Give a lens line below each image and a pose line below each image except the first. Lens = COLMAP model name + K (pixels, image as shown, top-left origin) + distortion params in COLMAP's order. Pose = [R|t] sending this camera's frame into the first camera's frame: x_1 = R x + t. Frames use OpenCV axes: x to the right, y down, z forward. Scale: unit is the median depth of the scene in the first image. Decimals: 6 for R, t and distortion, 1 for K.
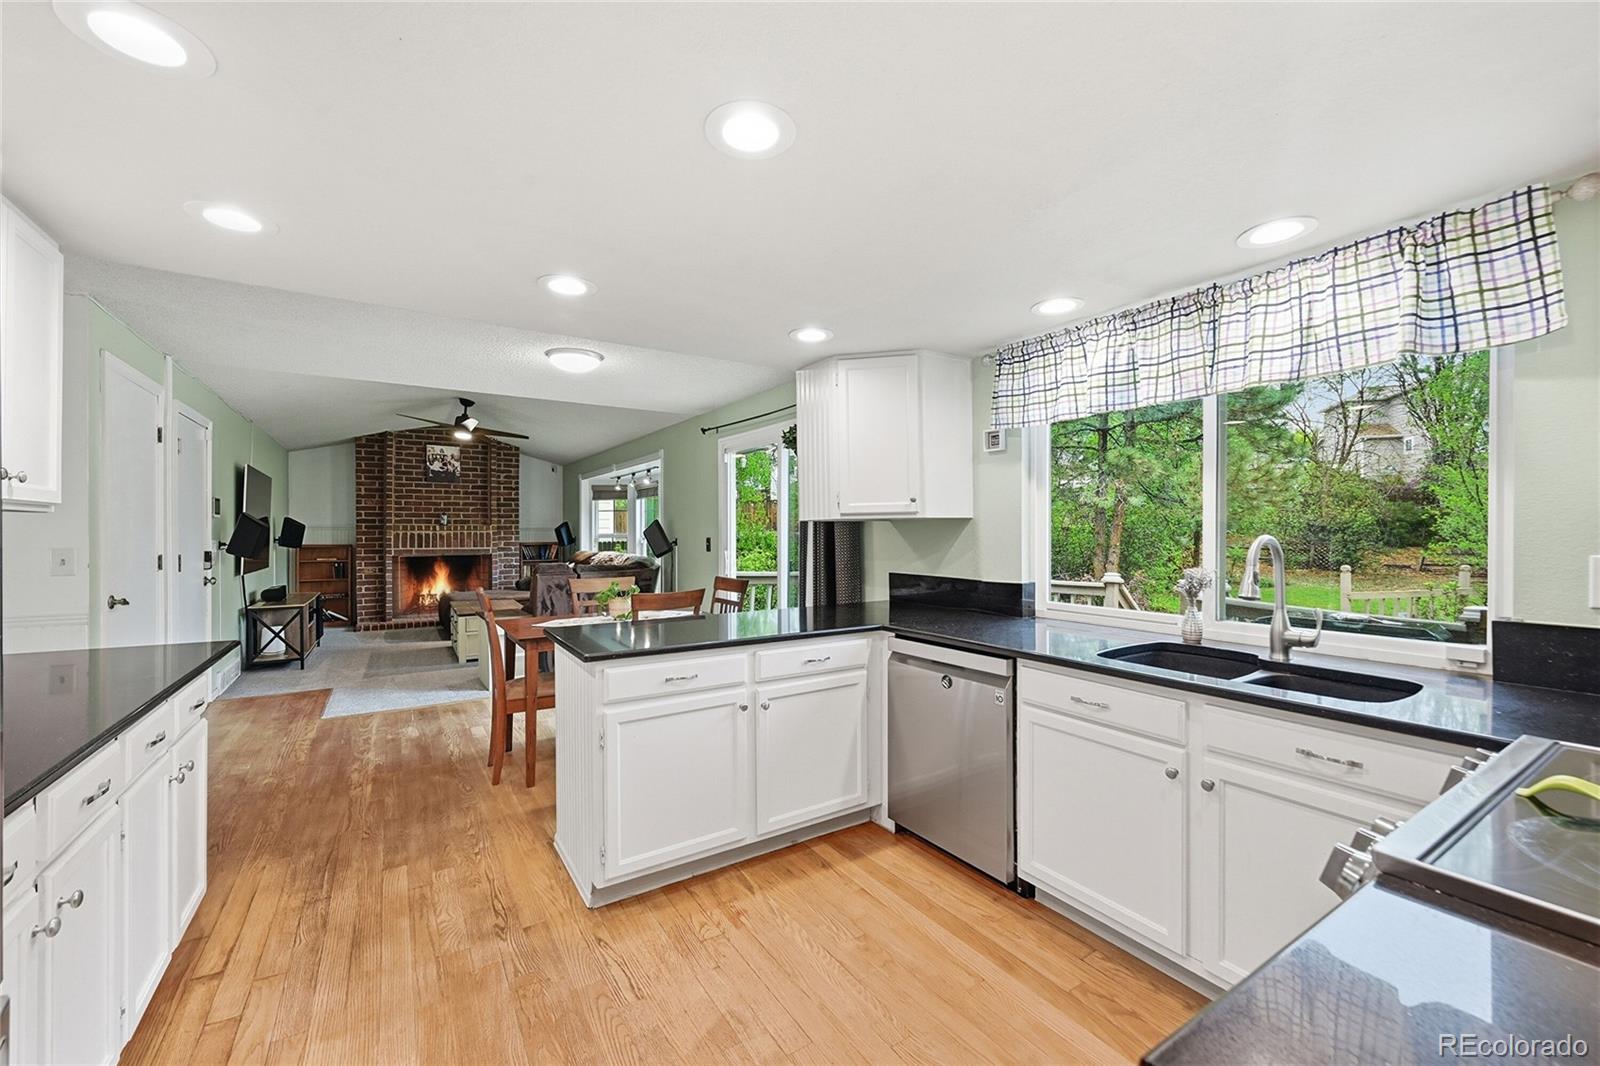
lens RADIAL K [[636.1, 0, 800.5], [0, 636.1, 535.7], [0, 0, 1]] dist [-0.001834, -0.000141]
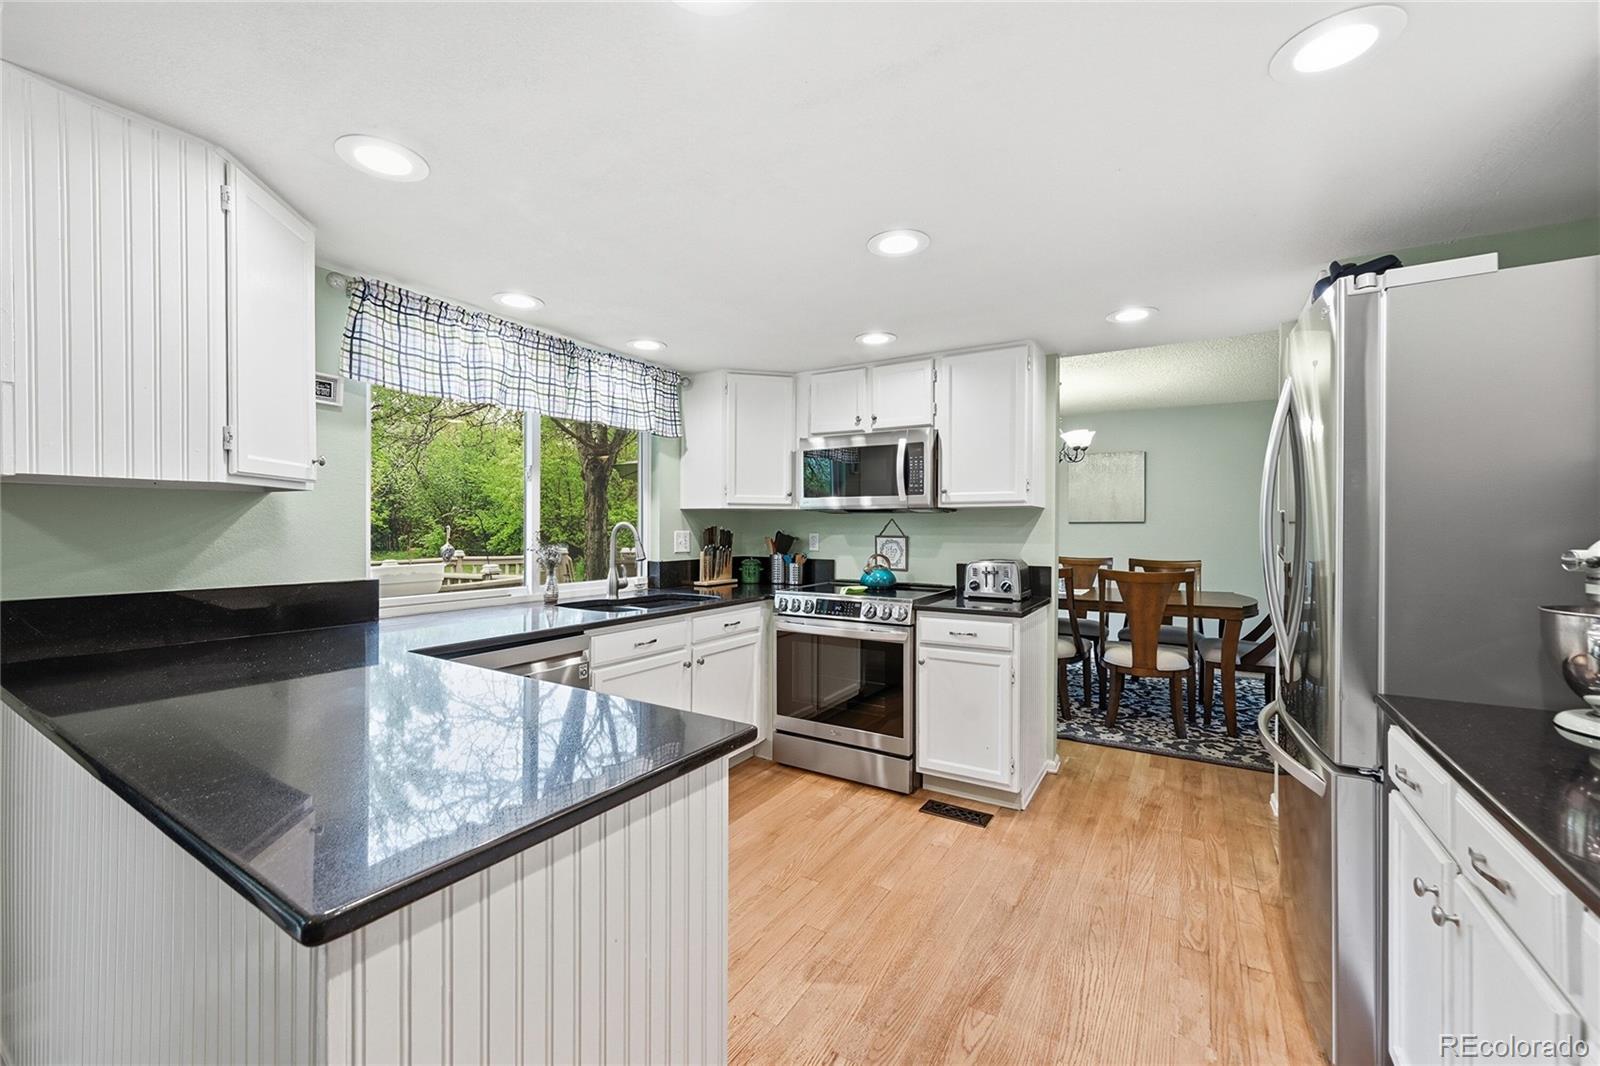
lens RADIAL K [[636.1, 0, 797.5], [0, 636.1, 529.8], [0, 0, 1]] dist [-0.001834, -0.000141]
pose [[-0.435365, -0.003040, 0.900249, -0.889401], [-0.000215, 0.999995, 0.003273, 0.013769], [-0.900254, 0.001231, -0.435364, 1.258926]]
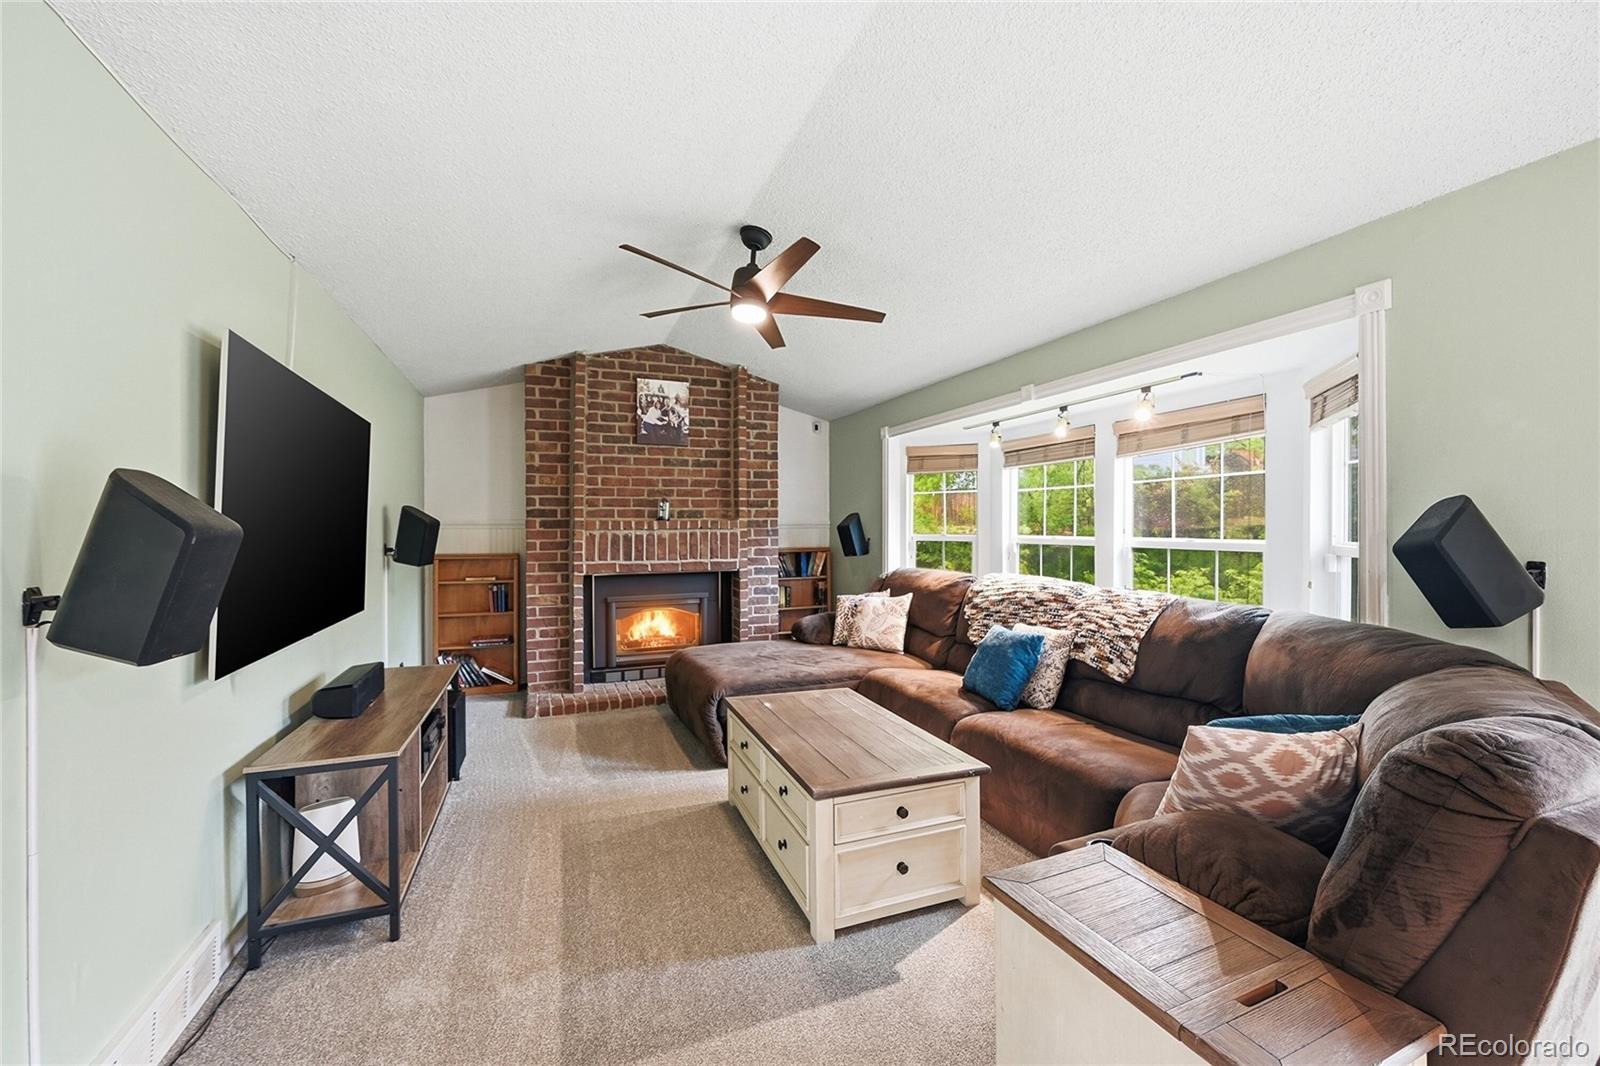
lens RADIAL K [[636.1, 0, 799.3], [0, 636.1, 528.3], [0, 0, 1]] dist [-0.001834, -0.000141]
pose [[0.980690, -0.001078, -0.195564, -0.339144], [0.000839, 0.999999, -0.001304, -0.008523], [0.195566, 0.001115, 0.980690, 0.477192]]
